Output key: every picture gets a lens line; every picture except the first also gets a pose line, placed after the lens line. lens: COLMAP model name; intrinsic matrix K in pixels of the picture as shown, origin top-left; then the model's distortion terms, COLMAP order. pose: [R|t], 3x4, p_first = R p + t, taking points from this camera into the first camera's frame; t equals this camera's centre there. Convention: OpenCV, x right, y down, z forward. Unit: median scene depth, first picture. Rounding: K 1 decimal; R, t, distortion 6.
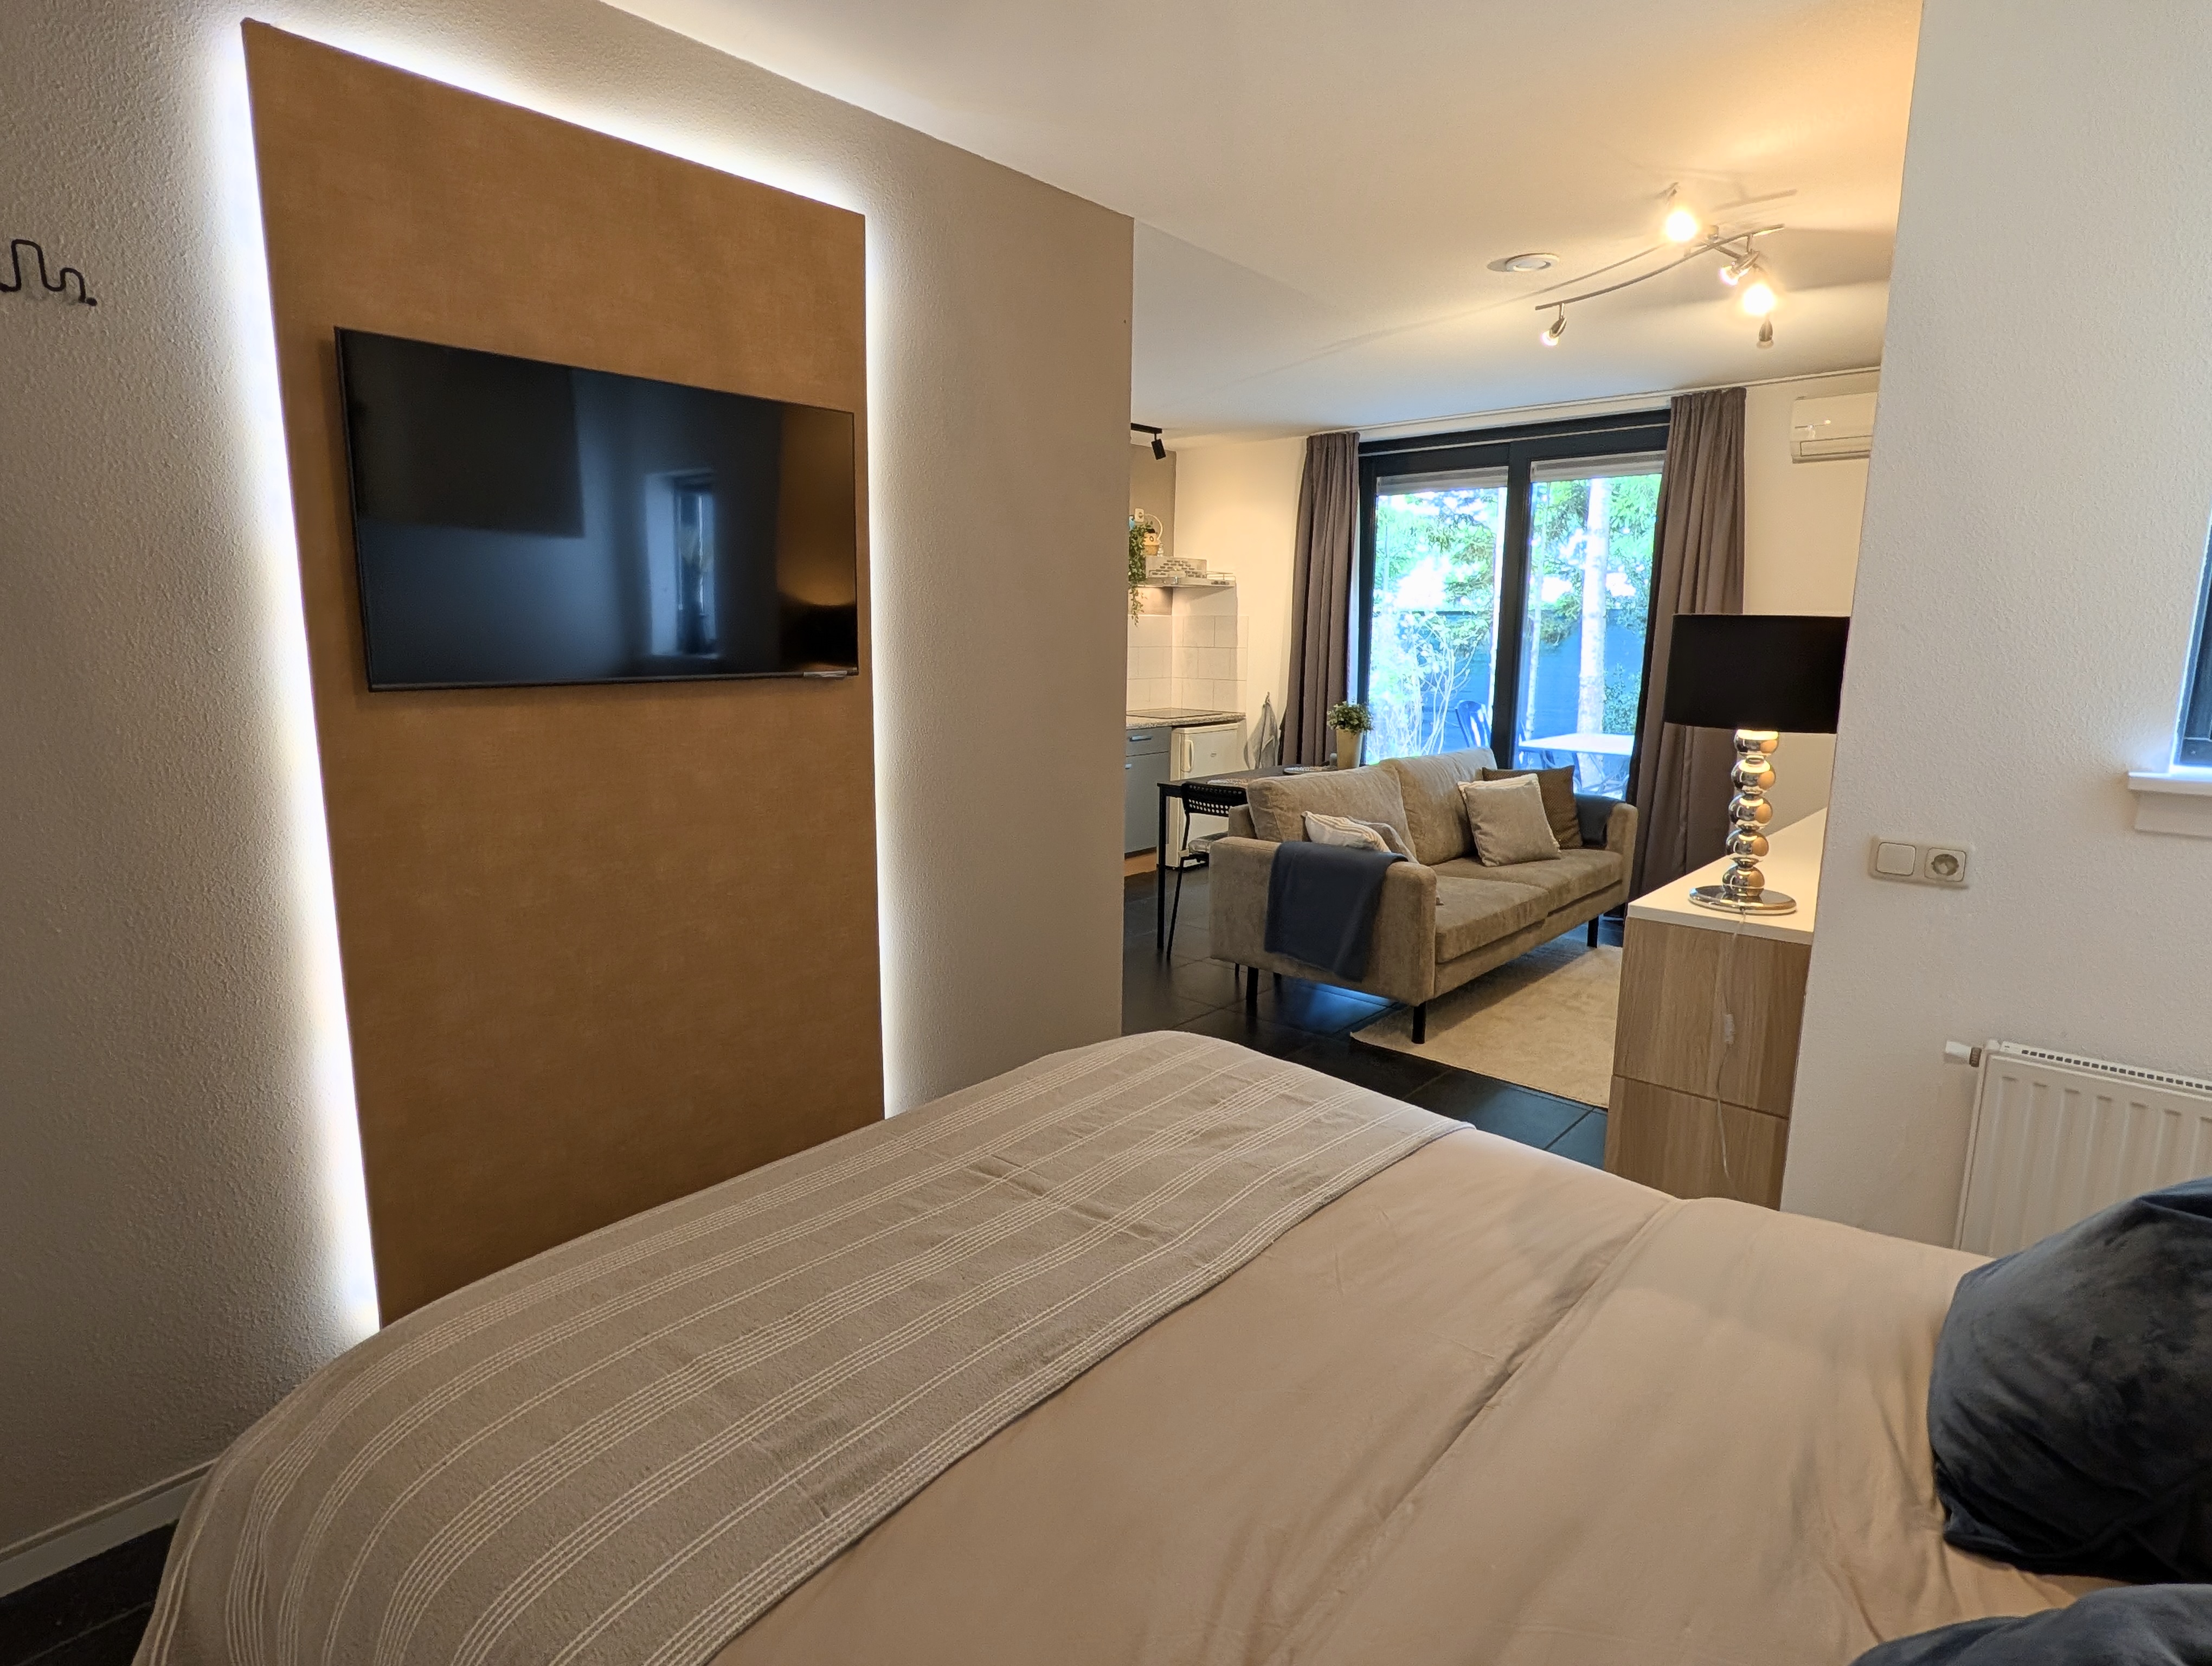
lens RADIAL K [[1172.5, 0, 1080.0], [0, 1172.5, 828.1], [0, 0, 1]] dist [0.001538, -0.000126]
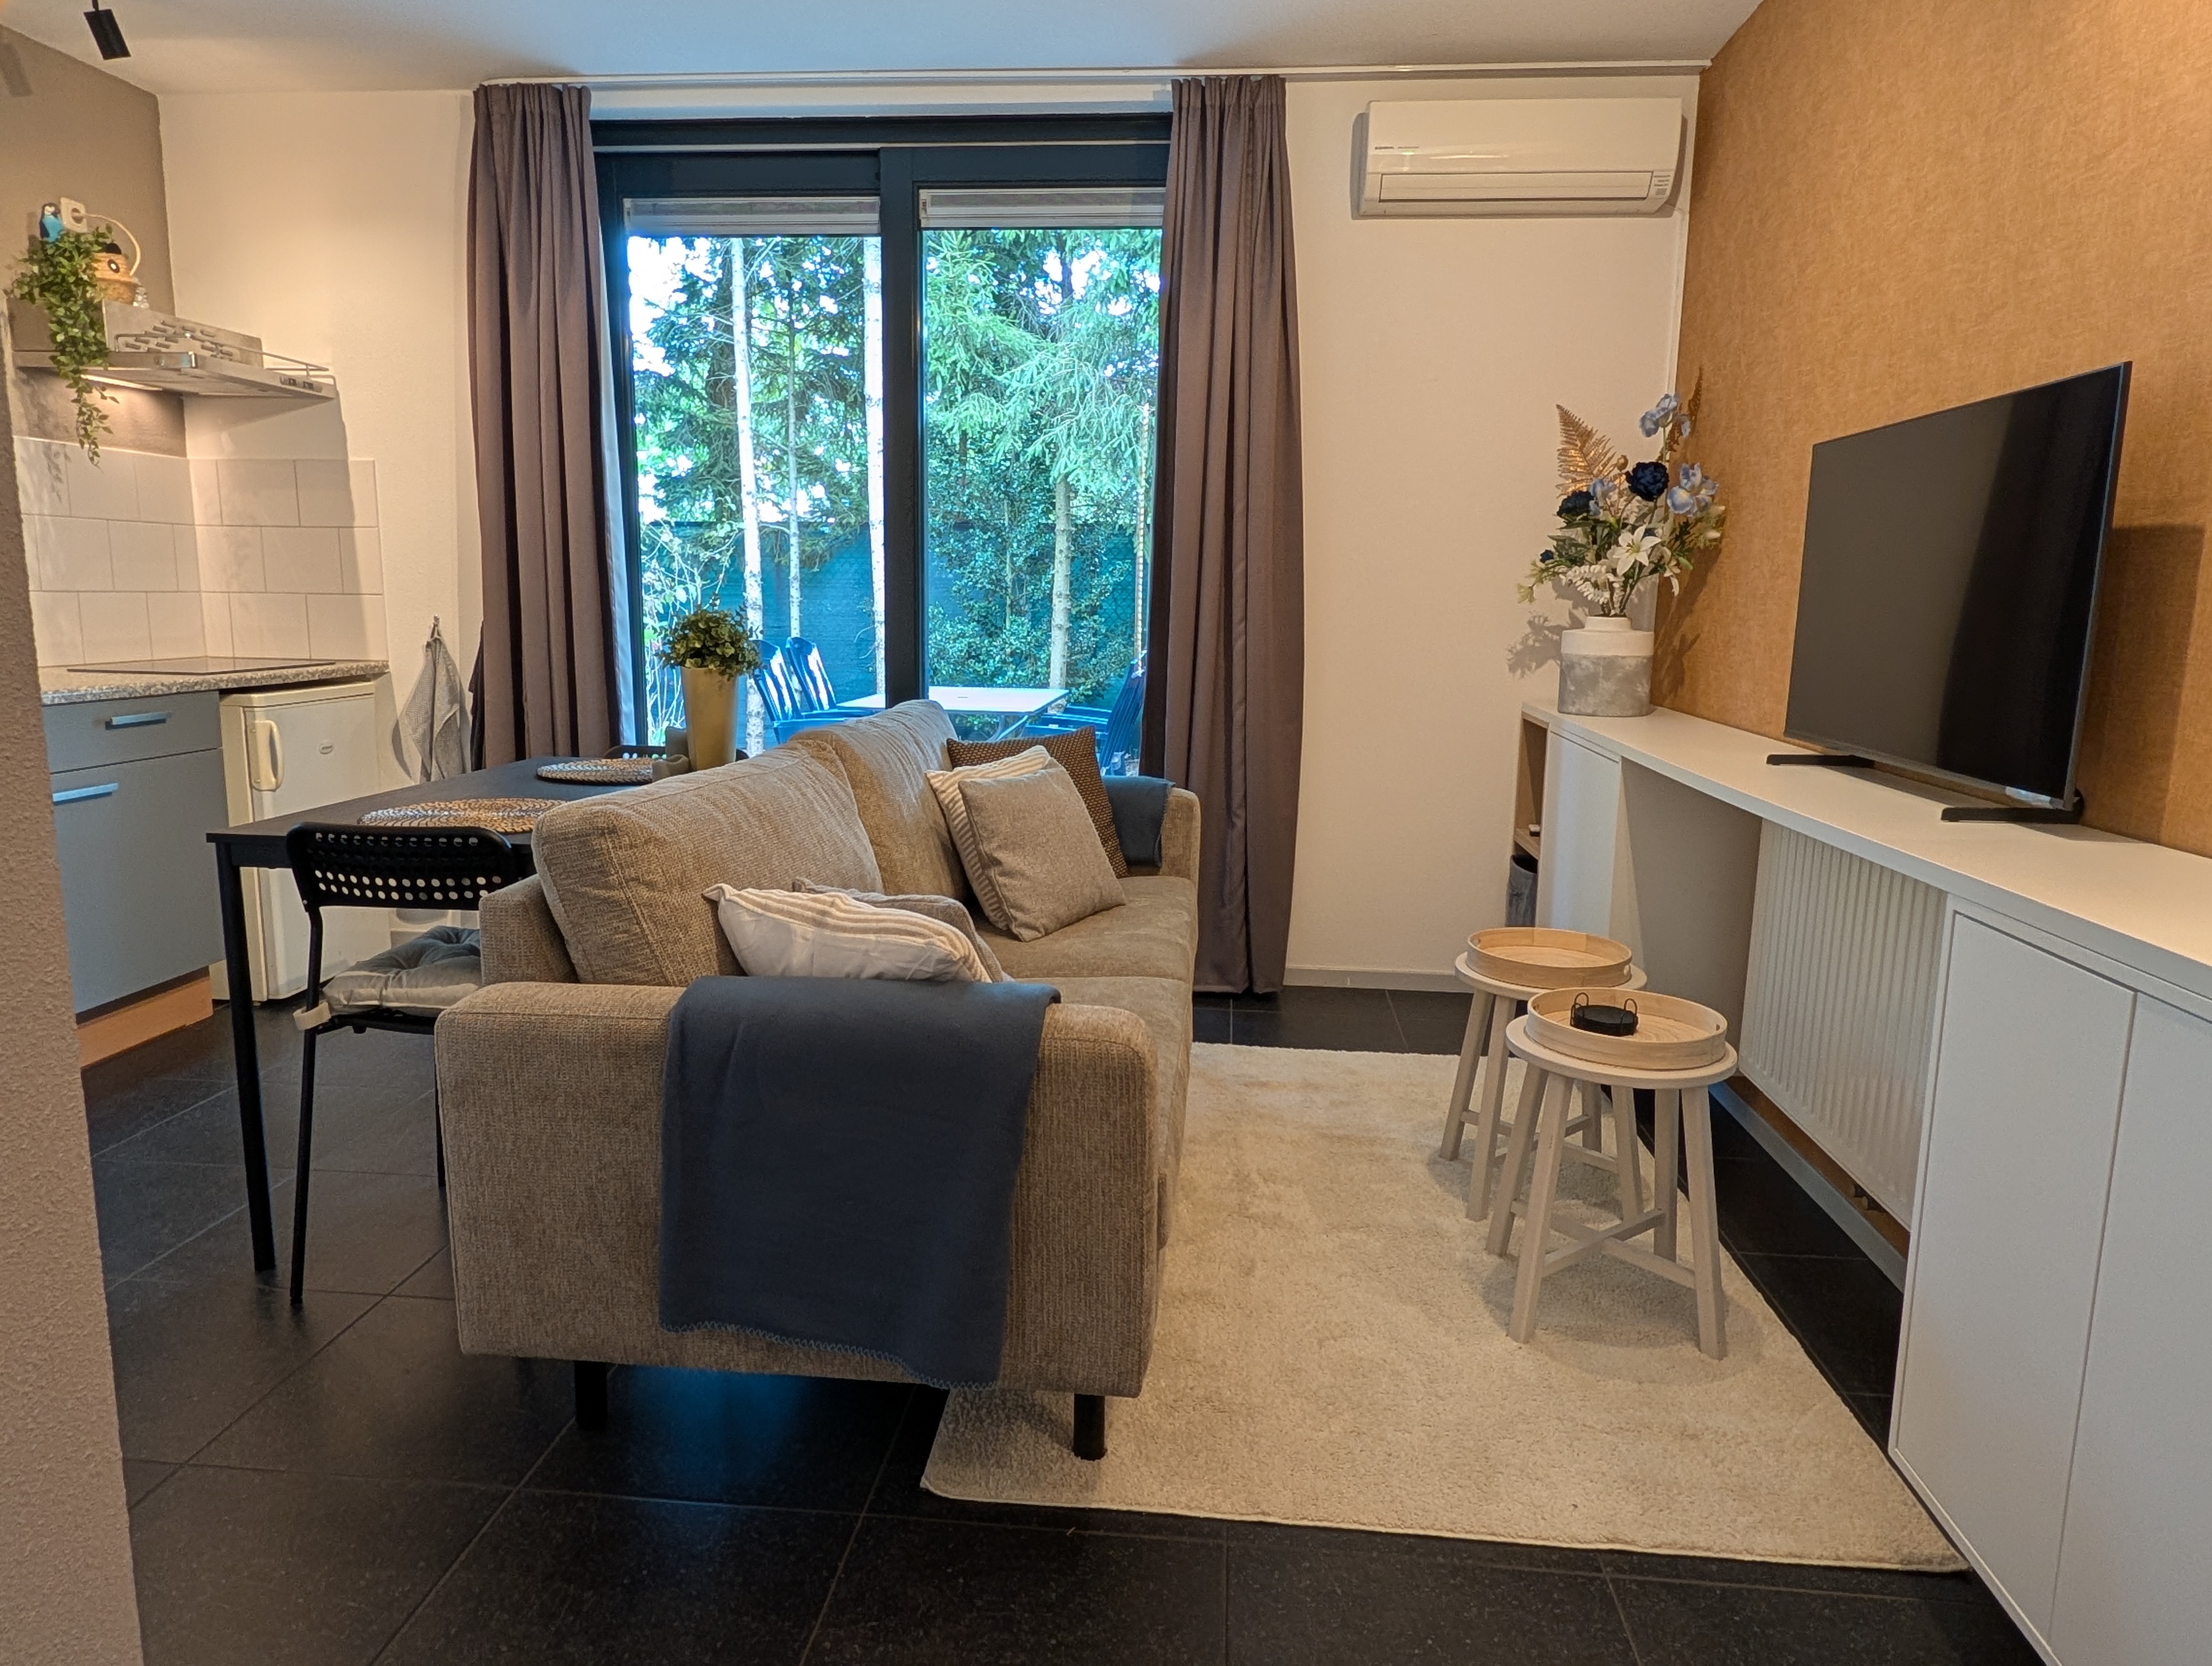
lens RADIAL K [[1421.9, 0, 1100.4], [0, 1421.9, 831.3], [0, 0, 1]] dist [0.002913, -0.002152]
pose [[0.797340, -0.095027, 0.596002, 0.019351], [0.092205, 0.995114, 0.035308, -0.022900], [-0.596445, 0.026802, 0.802206, 0.383886]]
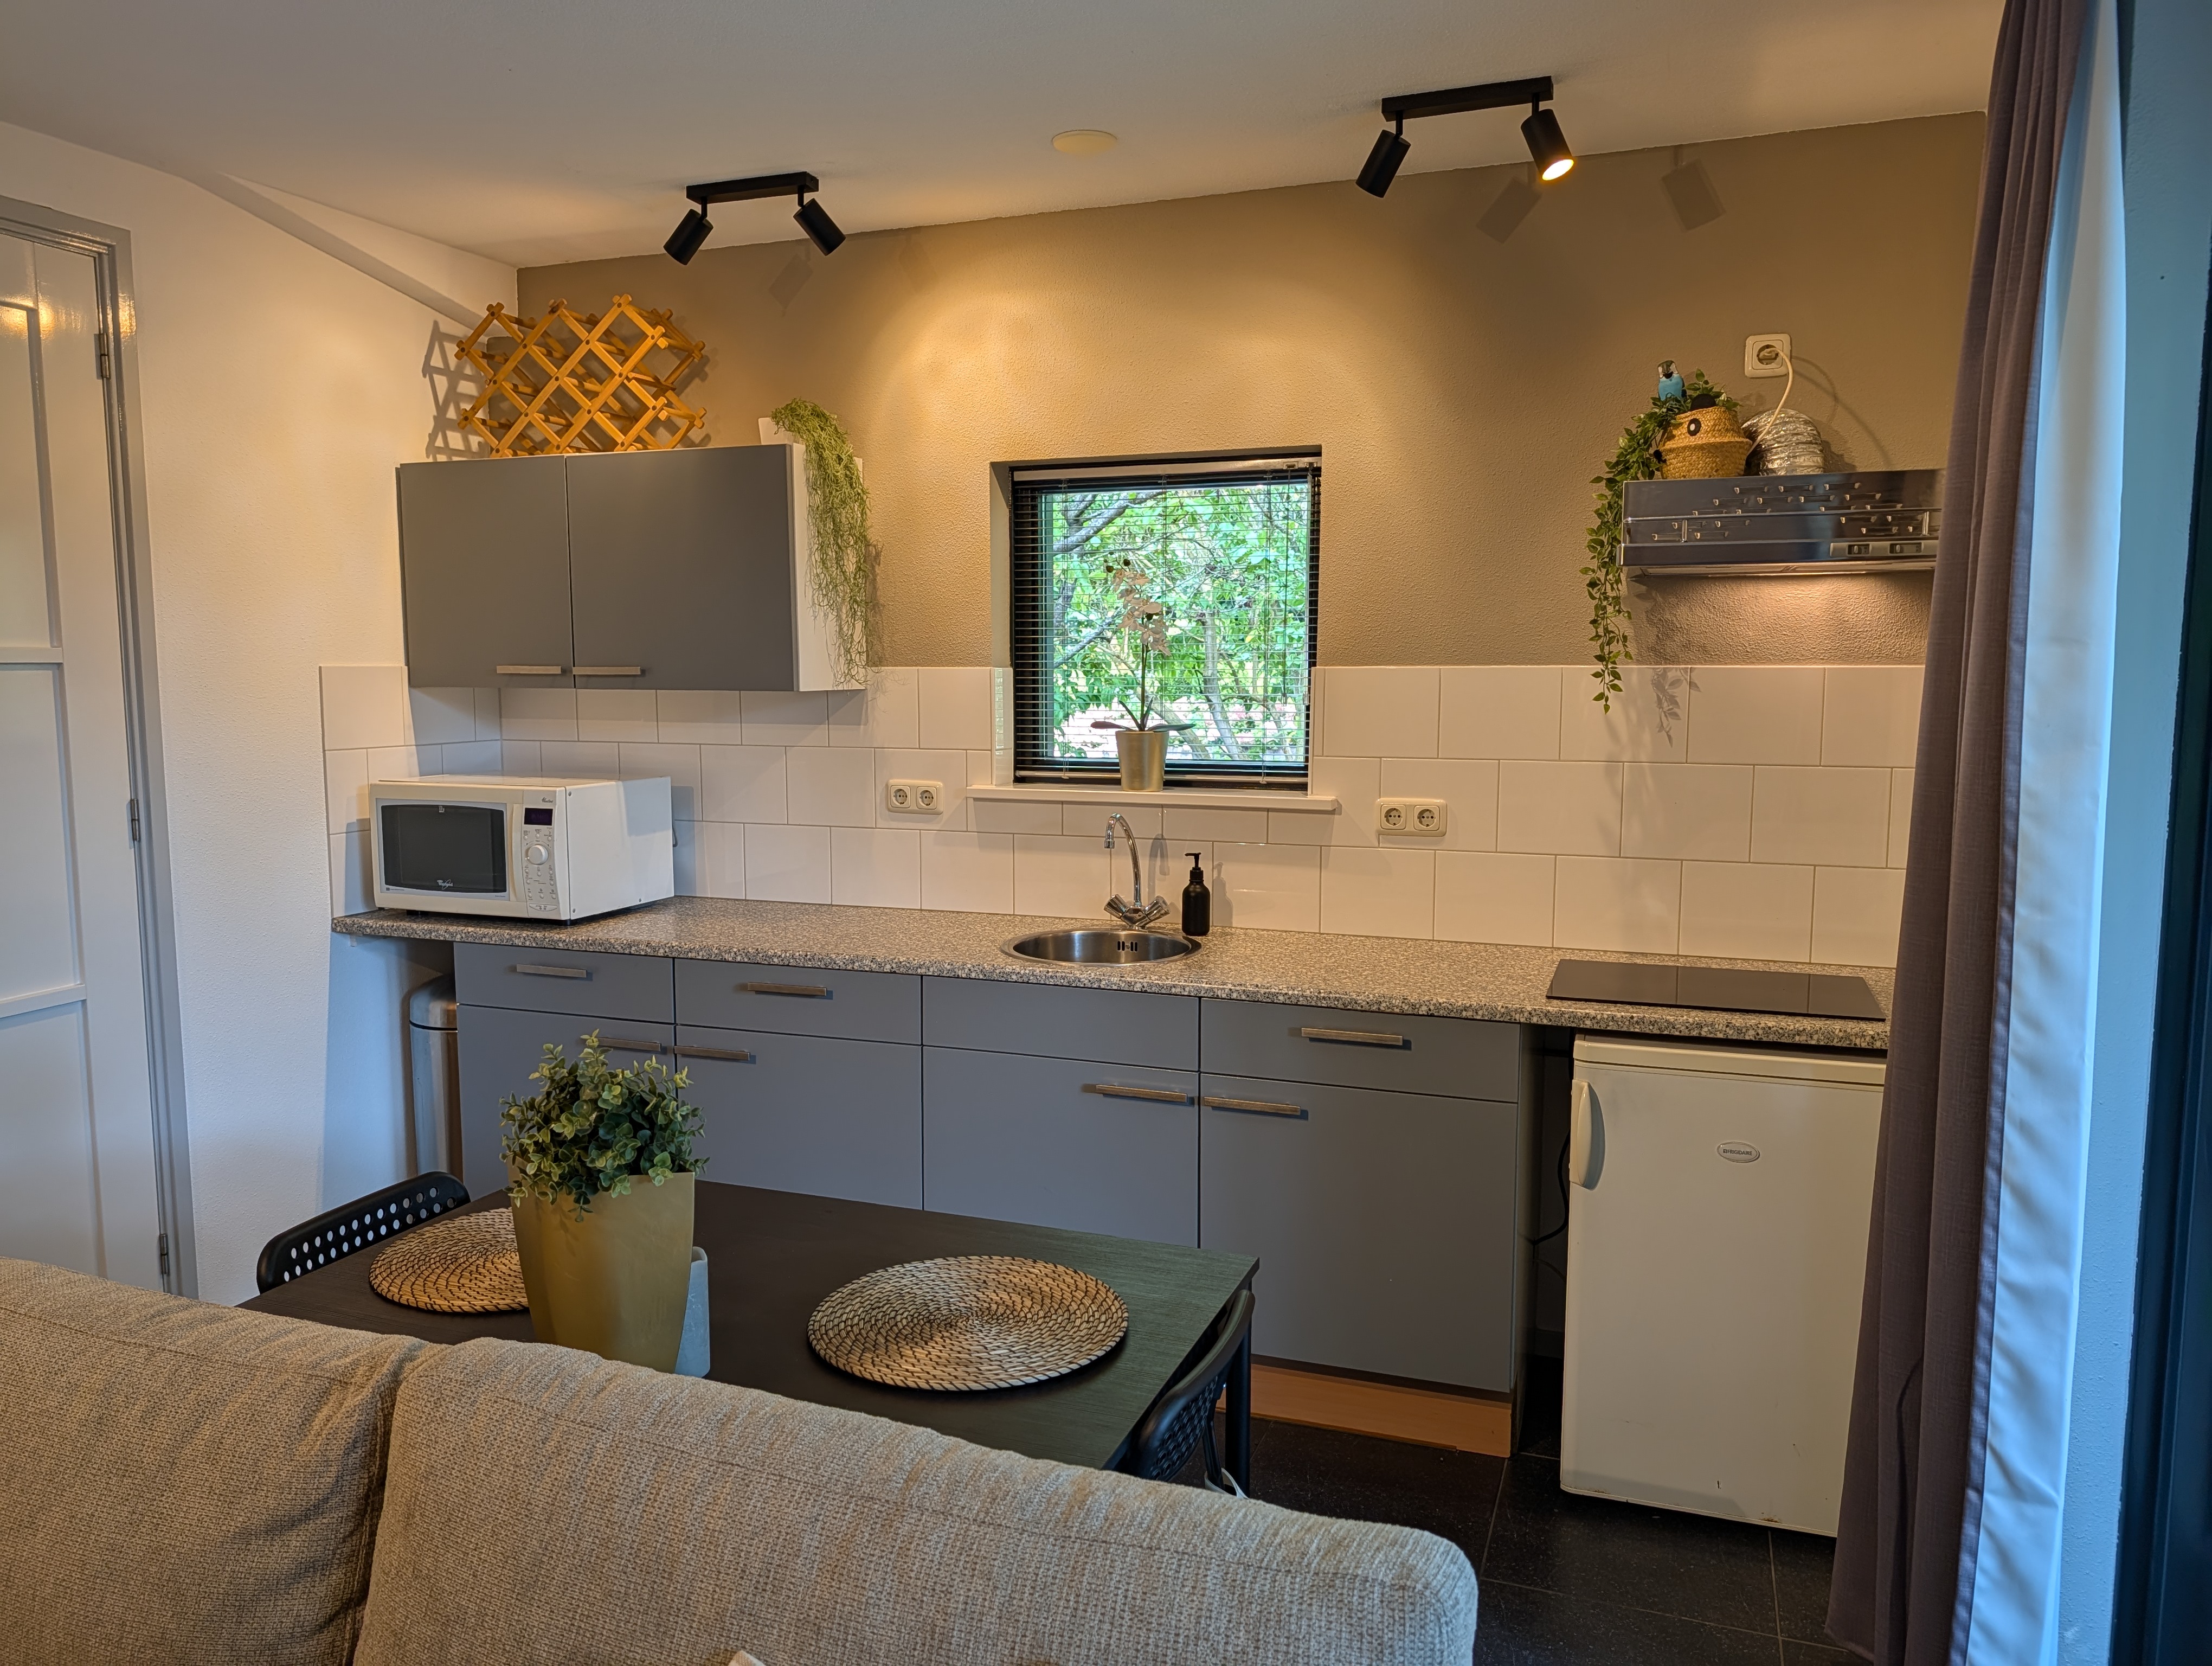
lens RADIAL K [[1583.5, 0, 1101.1], [0, 1583.5, 837.2], [0, 0, 1]] dist [0.056497, -0.067837]
pose [[0.373751, 0.092594, -0.922896, 0.433905], [-0.155262, 0.987211, 0.036169, -0.137532], [0.914442, 0.129773, 0.383347, 0.752673]]
